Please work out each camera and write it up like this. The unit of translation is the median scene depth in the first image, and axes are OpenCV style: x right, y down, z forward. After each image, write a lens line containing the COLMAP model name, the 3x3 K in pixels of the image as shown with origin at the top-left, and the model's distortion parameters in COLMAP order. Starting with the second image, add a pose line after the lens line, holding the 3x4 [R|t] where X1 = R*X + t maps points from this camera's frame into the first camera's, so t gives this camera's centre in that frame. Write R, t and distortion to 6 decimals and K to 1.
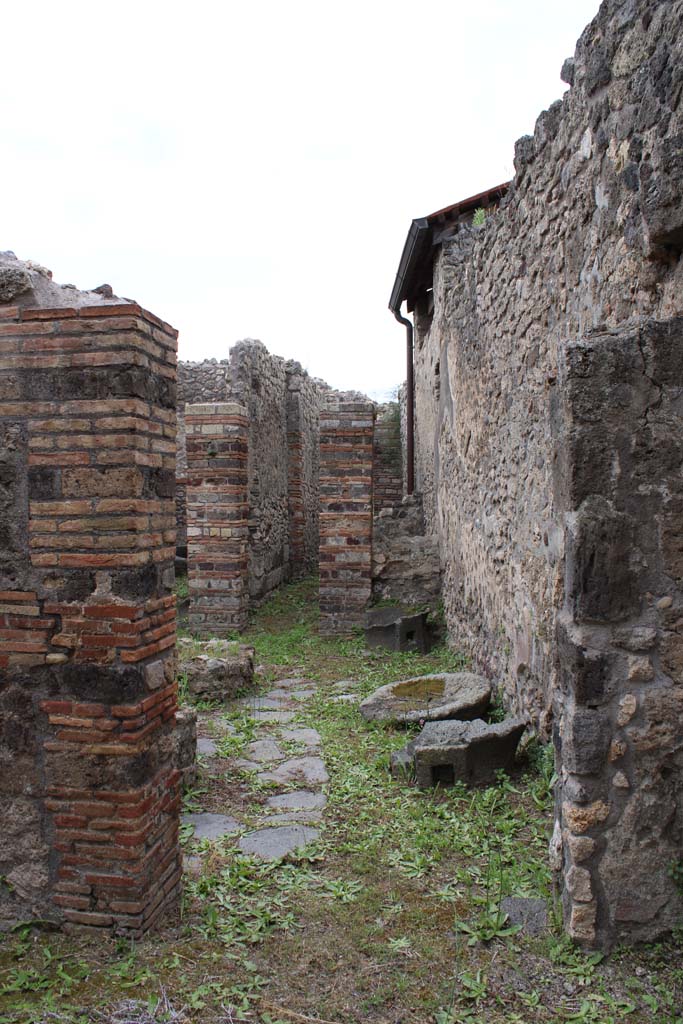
lens RADIAL K [[869.5, 0, 339.2], [0, 869.5, 514.0], [0, 0, 1]] dist [-0.172721, 0.161341]
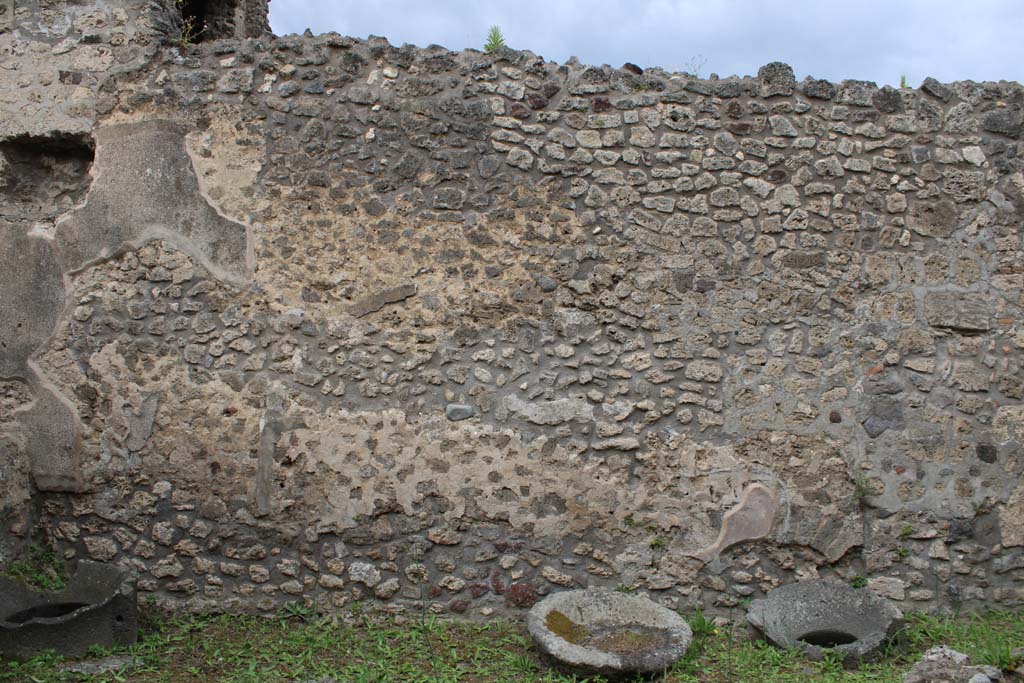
lens RADIAL K [[844.8, 0, 508.7], [0, 844.8, 342.6], [0, 0, 1]] dist [-0.175508, 0.156284]
pose [[-0.018610, 0.067455, 0.997549, -0.428596], [0.001896, 0.997722, -0.067431, 0.001056], [-0.999825, 0.000637, -0.018696, 0.700076]]
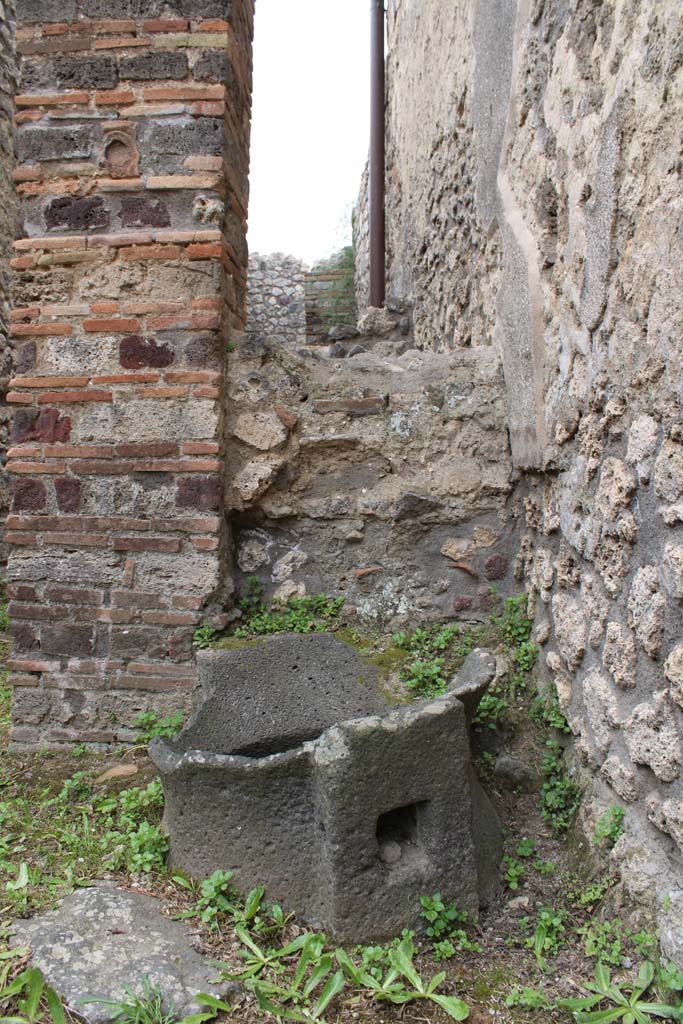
lens RADIAL K [[844.8, 0, 337.4], [0, 844.8, 512.5], [0, 0, 1]] dist [-0.175508, 0.156284]
pose [[0.998837, 0.004476, 0.048013, 0.056990], [-0.005361, 0.999818, 0.018309, 0.069840], [-0.047922, -0.018545, 0.998679, 0.772229]]
